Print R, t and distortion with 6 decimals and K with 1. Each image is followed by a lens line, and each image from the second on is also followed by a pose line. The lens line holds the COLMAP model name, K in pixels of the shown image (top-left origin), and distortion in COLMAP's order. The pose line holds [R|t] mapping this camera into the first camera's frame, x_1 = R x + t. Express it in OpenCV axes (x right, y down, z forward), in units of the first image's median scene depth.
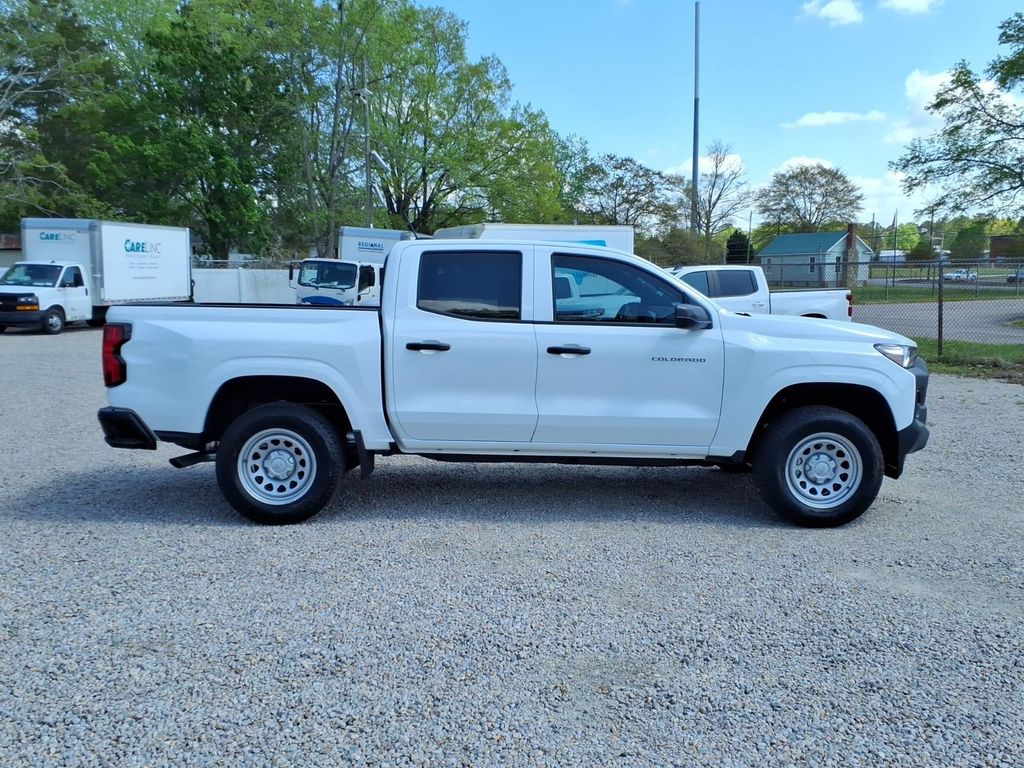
lens RADIAL K [[1139.9, 0, 511.4], [0, 1139.9, 394.6], [0, 0, 1]] dist [0.021821, -0.024427]
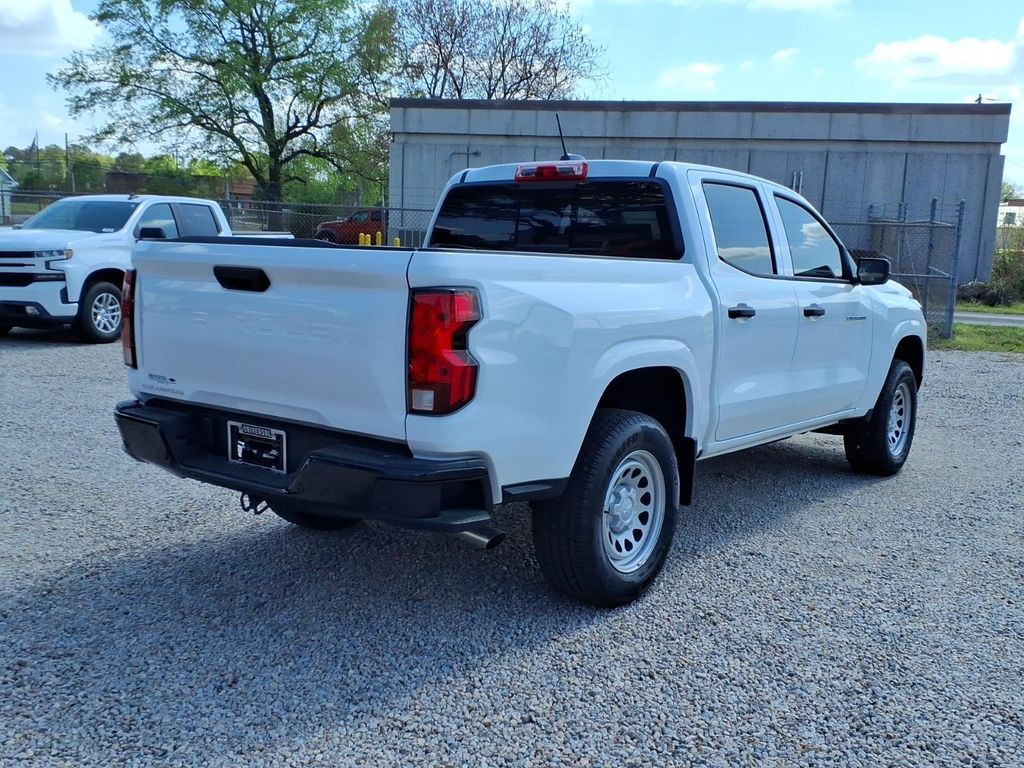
lens RADIAL K [[1046.5, 0, 512.0], [0, 1046.5, 384.0], [0, 0, 1]] dist [0.010600, 0.002671]
pose [[0.619220, -0.070487, 0.782048, -0.078563], [0.031940, 0.997400, 0.064607, -0.016167], [-0.784568, -0.015027, 0.619861, 0.256513]]
